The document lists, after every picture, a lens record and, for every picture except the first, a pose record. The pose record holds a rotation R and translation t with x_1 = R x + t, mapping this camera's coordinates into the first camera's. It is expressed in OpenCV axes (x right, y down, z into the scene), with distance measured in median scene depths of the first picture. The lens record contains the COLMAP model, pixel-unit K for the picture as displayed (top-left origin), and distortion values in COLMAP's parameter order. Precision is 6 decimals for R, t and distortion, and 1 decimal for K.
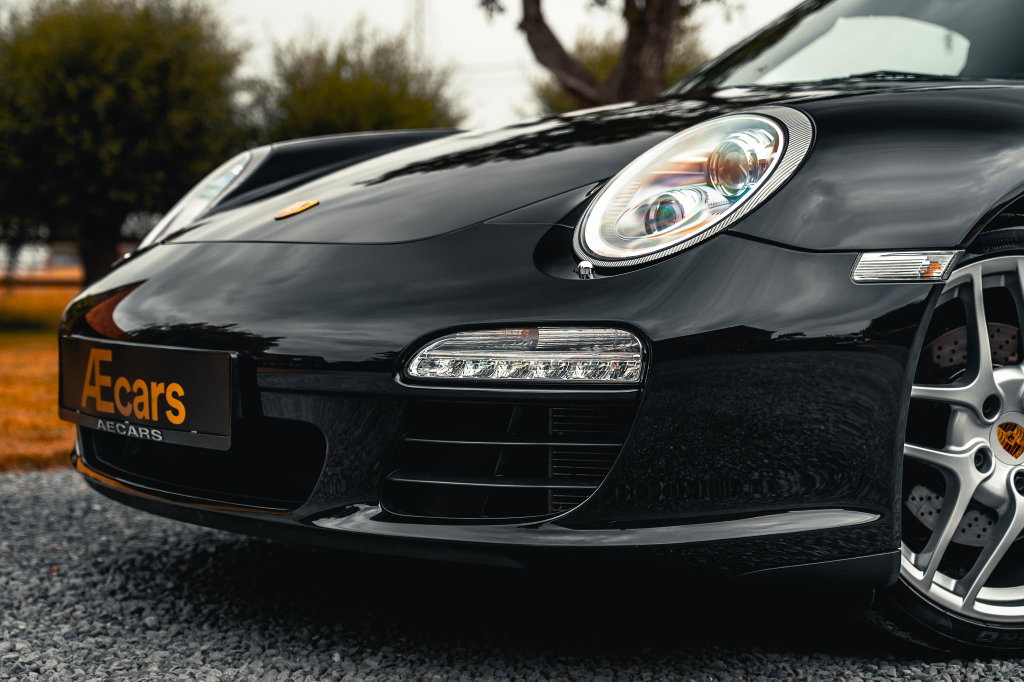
lens RADIAL K [[1727.1, 0, 513.5], [0, 1727.1, 344.1], [0, 0, 1]] dist [0.037109, 0.000000]
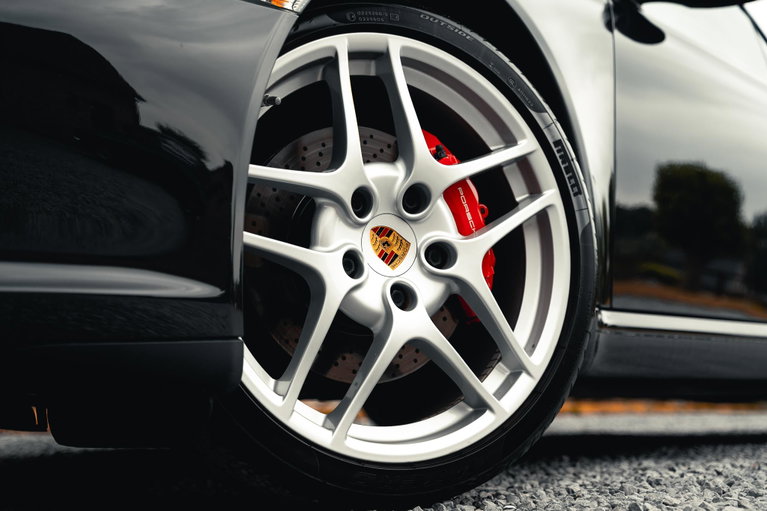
lens RADIAL K [[1189.9, 0, 383.2], [0, 1189.9, 254.4], [0, 0, 1]] dist [0.021271, 0.000000]
pose [[0.970088, 0.012040, 0.242453, 0.146852], [0.023684, 0.989310, -0.143889, 0.144361], [-0.241594, 0.145327, 0.959433, 0.449959]]
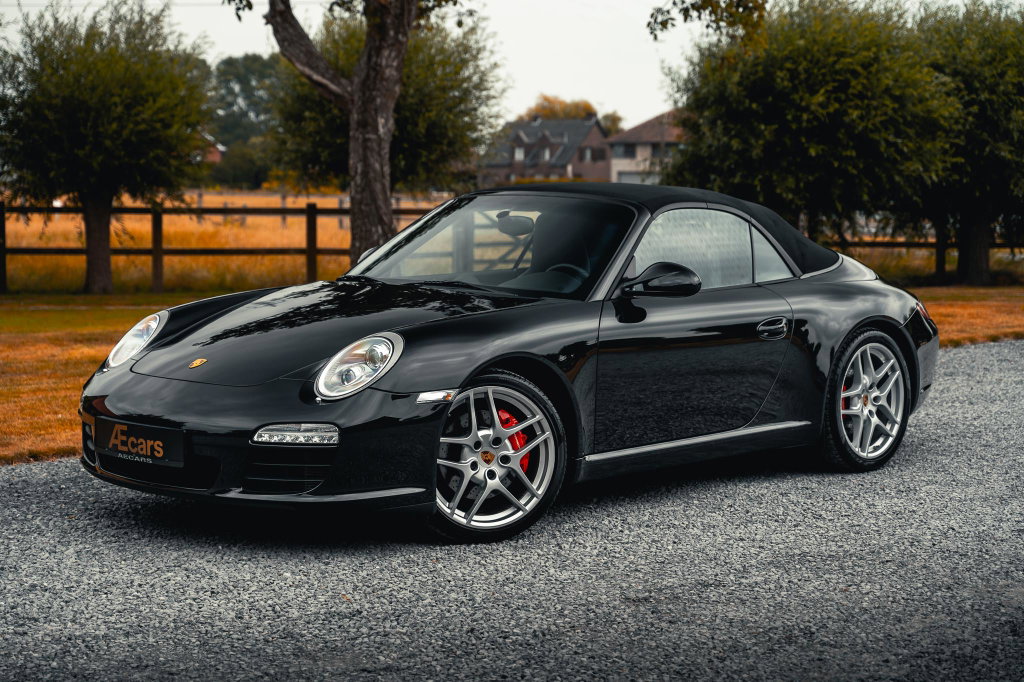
lens RADIAL K [[2018.1, 0, 511.1], [0, 2018.1, 346.0], [0, 0, 1]] dist [-0.051729, 0.000000]
pose [[0.991807, -0.006362, 0.127587, -0.055452], [0.001731, 0.999337, 0.036379, -0.219685], [-0.127734, -0.035860, 0.991160, -1.966630]]
